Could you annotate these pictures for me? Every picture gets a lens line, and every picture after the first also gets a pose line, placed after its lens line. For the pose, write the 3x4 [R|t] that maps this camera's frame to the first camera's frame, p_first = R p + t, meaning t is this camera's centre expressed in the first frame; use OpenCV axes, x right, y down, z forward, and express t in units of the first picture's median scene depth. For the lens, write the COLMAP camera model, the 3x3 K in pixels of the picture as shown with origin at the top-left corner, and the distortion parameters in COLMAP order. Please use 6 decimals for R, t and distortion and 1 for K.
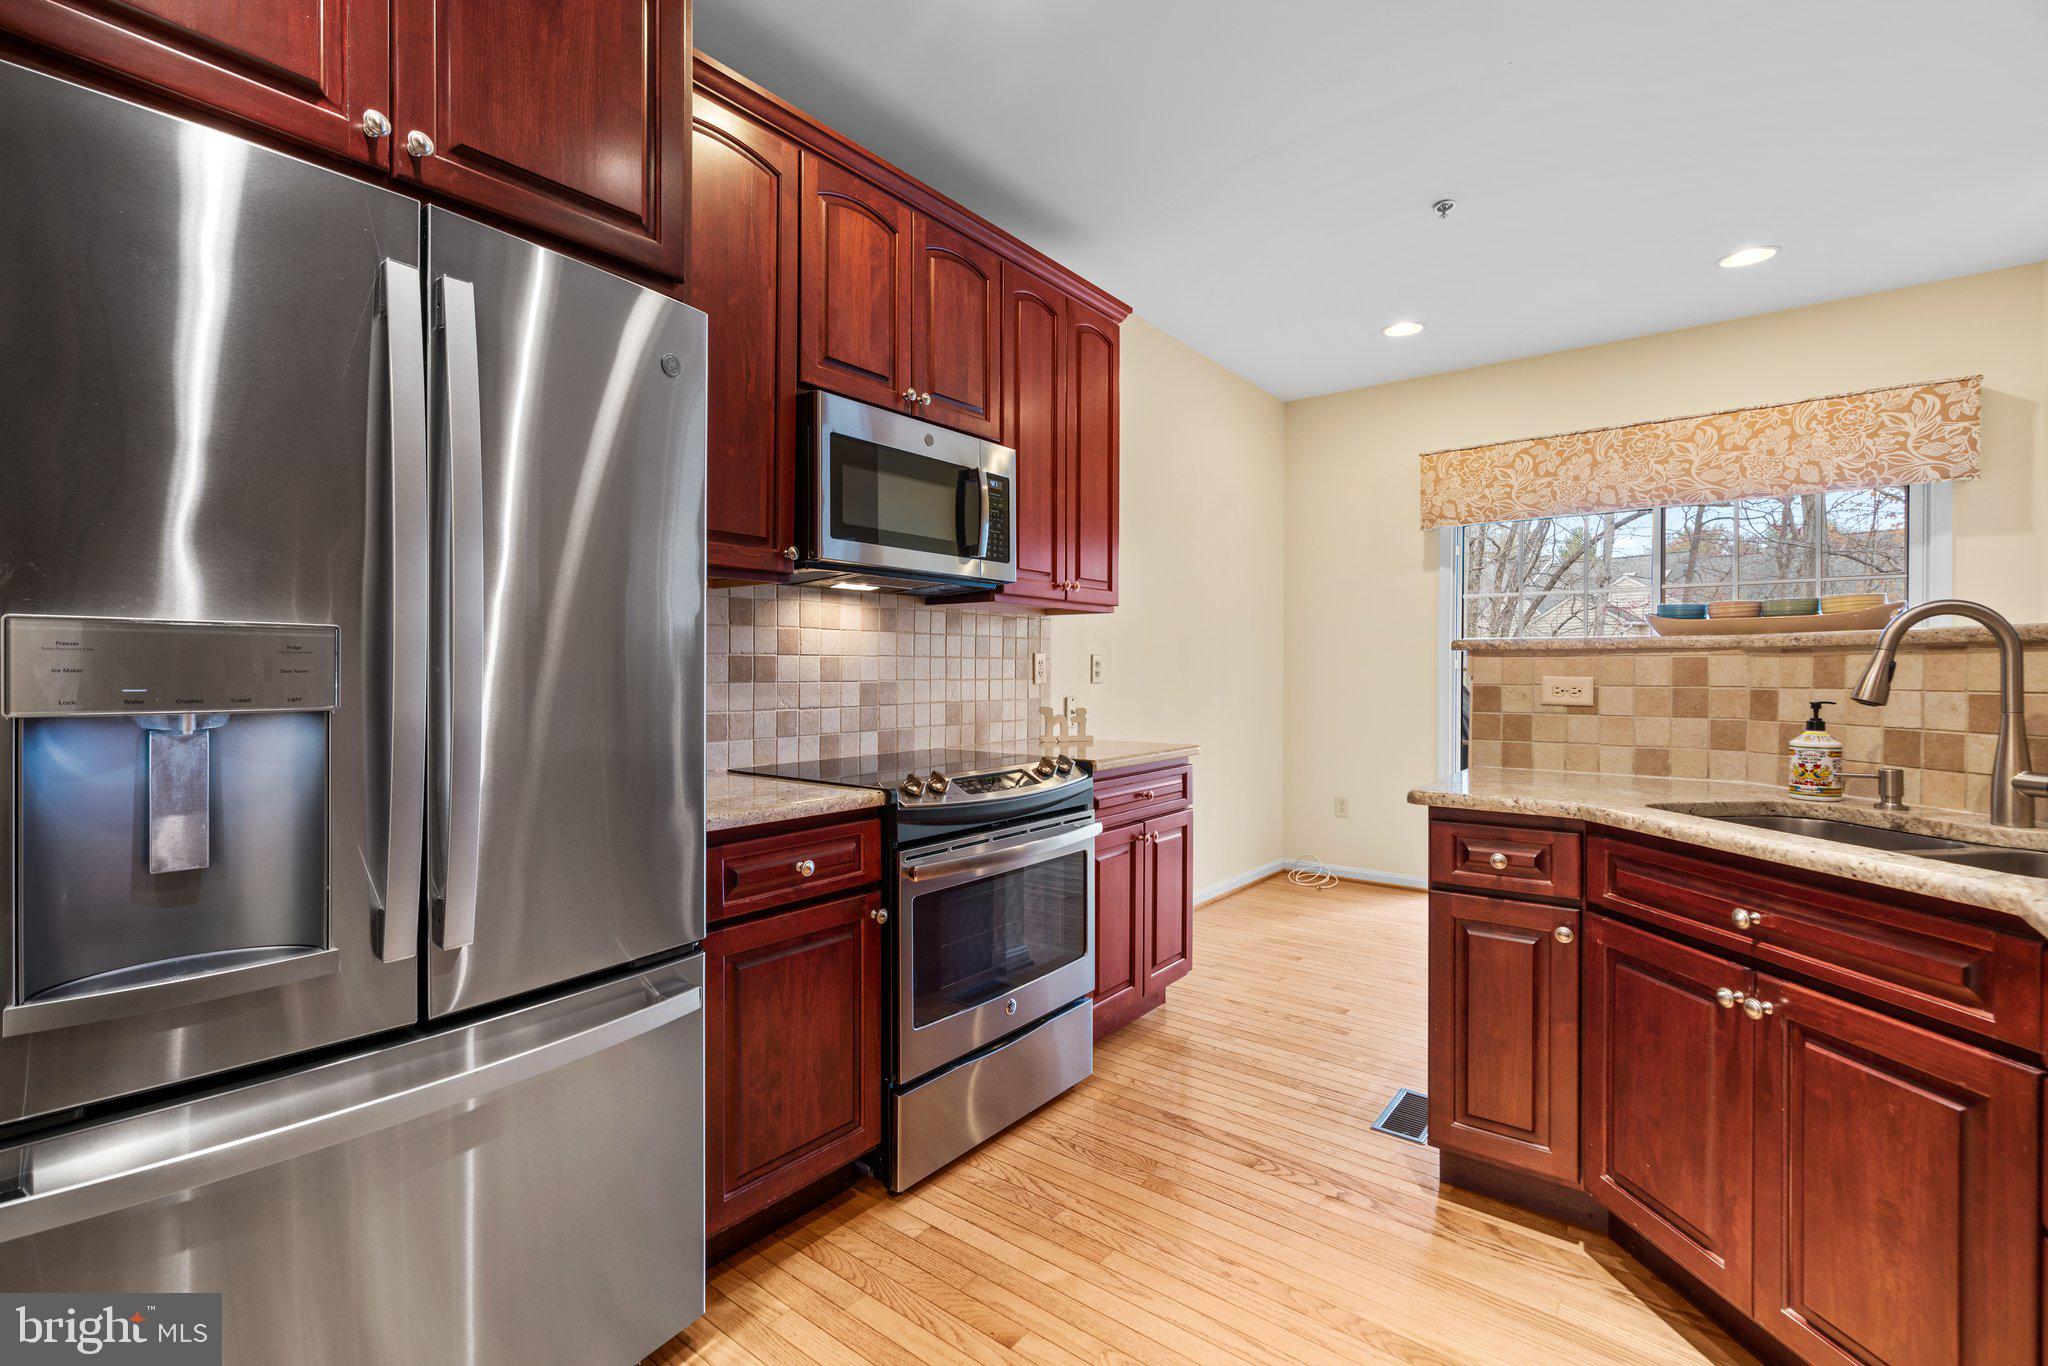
lens RADIAL K [[922.6, 0, 1010.1], [0, 922.6, 679.7], [0, 0, 1]] dist [-0.012186, 0.004525]
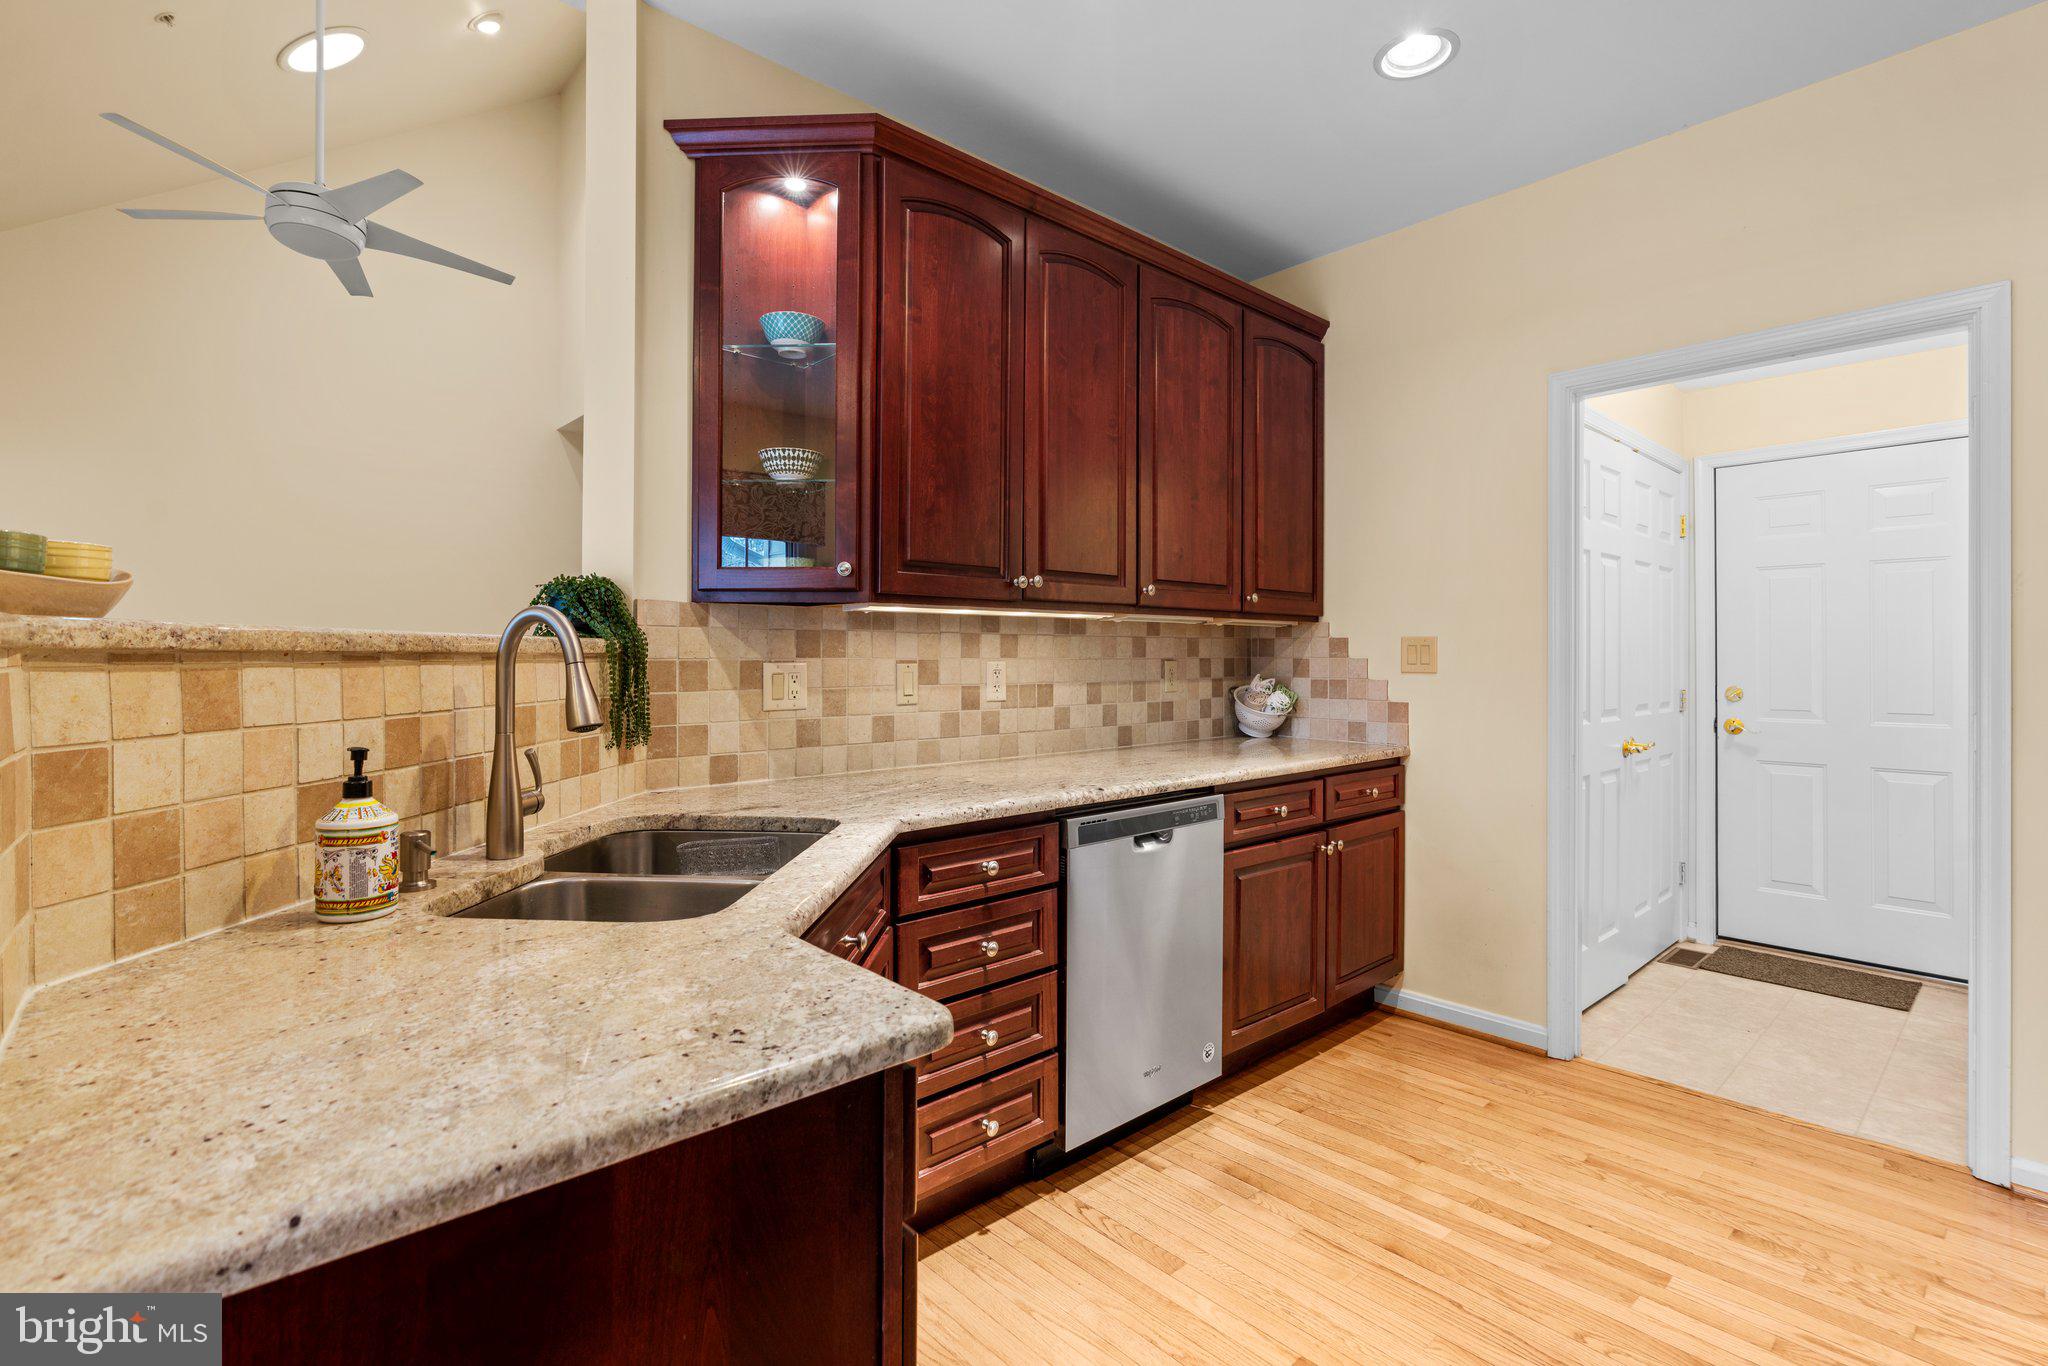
lens RADIAL K [[922.6, 0, 1003.0], [0, 922.6, 658.9], [0, 0, 1]] dist [-0.012186, 0.004525]
pose [[-0.984090, -0.006503, 0.177551, 0.303588], [-0.004111, 0.999896, 0.013841, -0.035459], [-0.177622, 0.012891, -0.984014, 1.239155]]
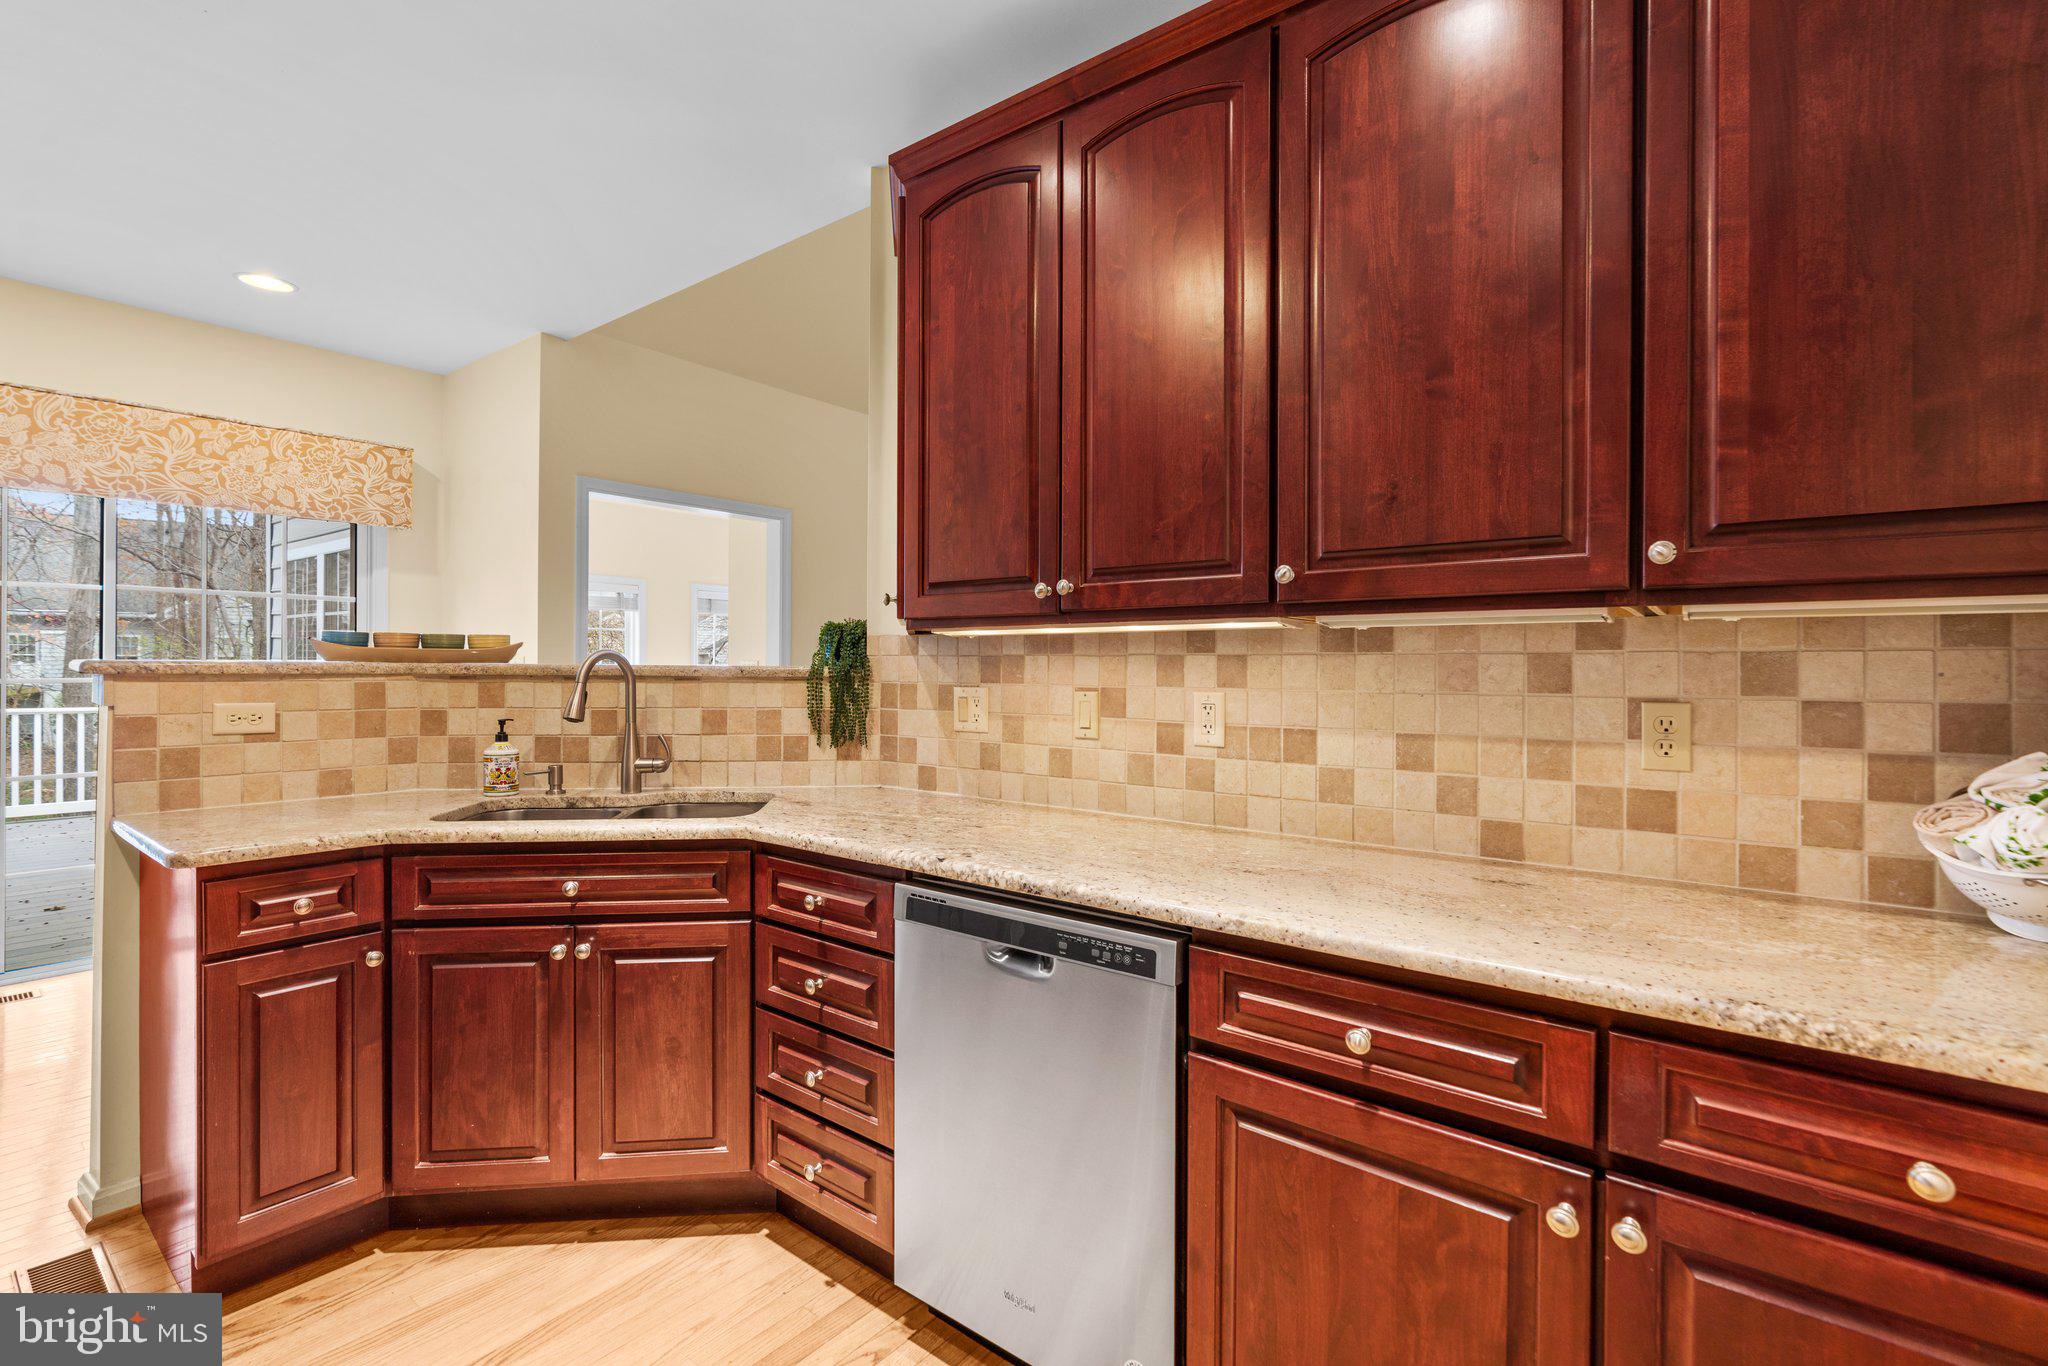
lens RADIAL K [[922.6, 0, 1043.5], [0, 922.6, 671.7], [0, 0, 1]] dist [-0.012186, 0.004525]
pose [[-0.021420, -0.007096, 0.999745, -0.359611], [0.002454, 0.999971, 0.007151, -0.041725], [-0.999768, 0.002606, -0.021402, 0.215903]]
